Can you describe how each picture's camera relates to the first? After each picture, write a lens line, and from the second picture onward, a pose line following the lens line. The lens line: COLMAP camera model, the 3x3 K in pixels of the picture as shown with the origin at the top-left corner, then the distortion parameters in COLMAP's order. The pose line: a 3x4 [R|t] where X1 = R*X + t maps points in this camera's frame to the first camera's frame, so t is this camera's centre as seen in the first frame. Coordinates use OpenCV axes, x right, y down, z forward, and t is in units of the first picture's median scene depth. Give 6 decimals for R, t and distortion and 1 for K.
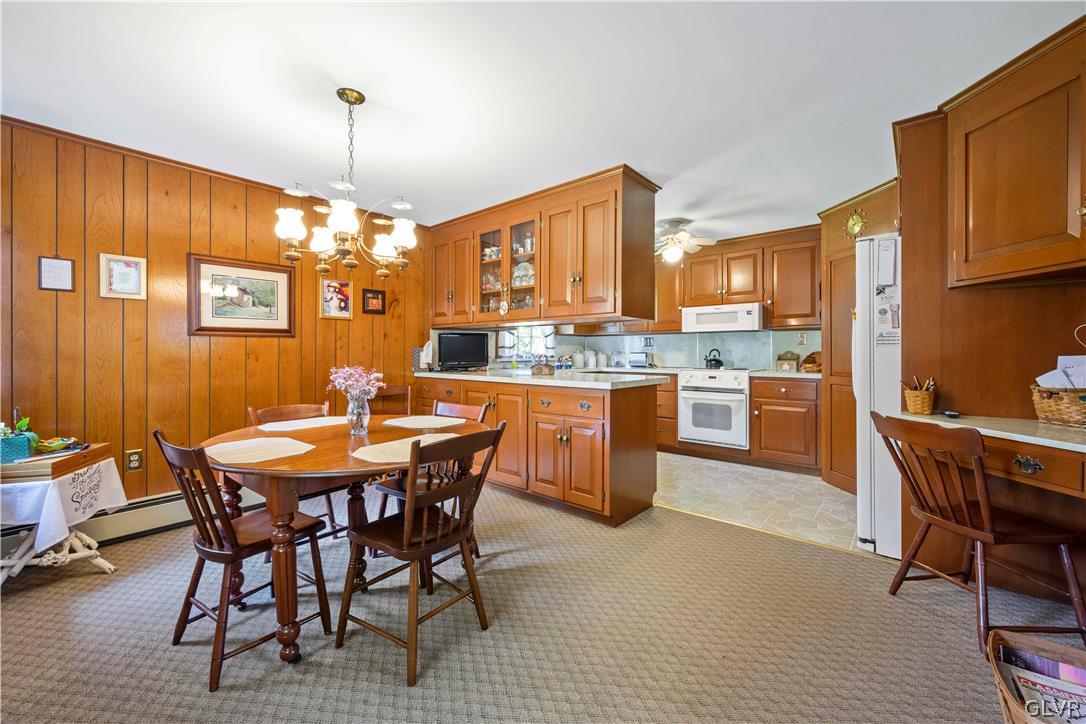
lens RADIAL K [[430.5, 0, 545.5], [0, 430.5, 353.1], [0, 0, 1]] dist [-0.002632, 0.000496]
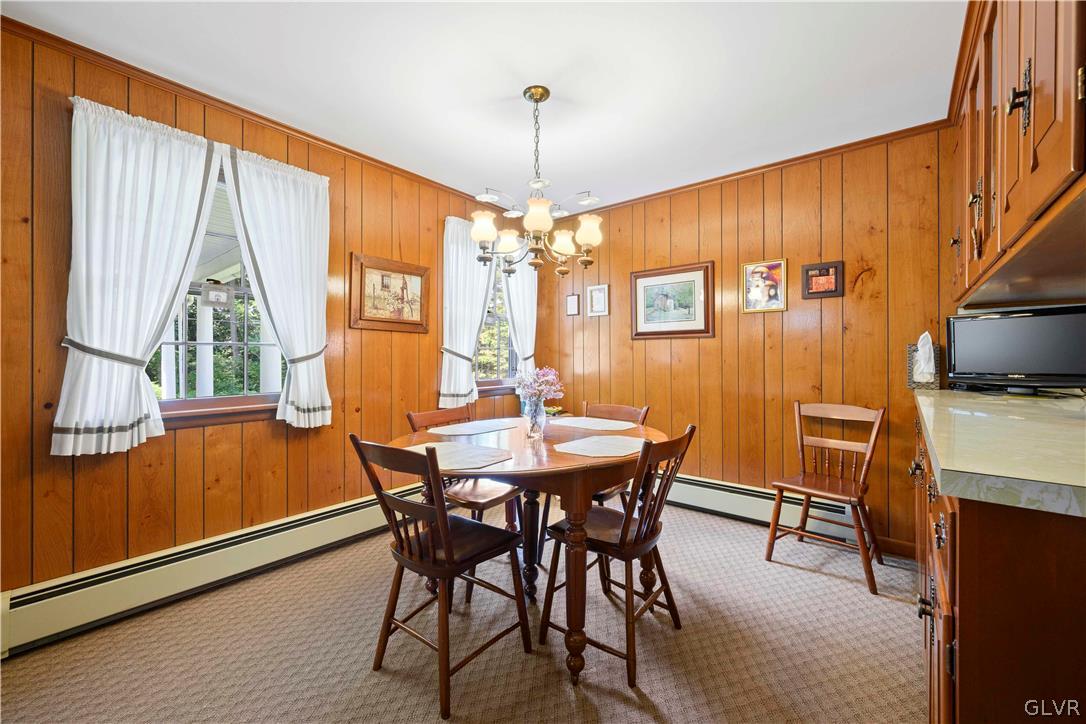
lens RADIAL K [[430.5, 0, 540.7], [0, 430.5, 355.2], [0, 0, 1]] dist [-0.002632, 0.000496]
pose [[0.006262, 0.000167, -0.999980, 0.257004], [-0.001760, 0.999998, 0.000156, 0.001396], [0.999979, 0.001759, 0.006262, 0.484874]]
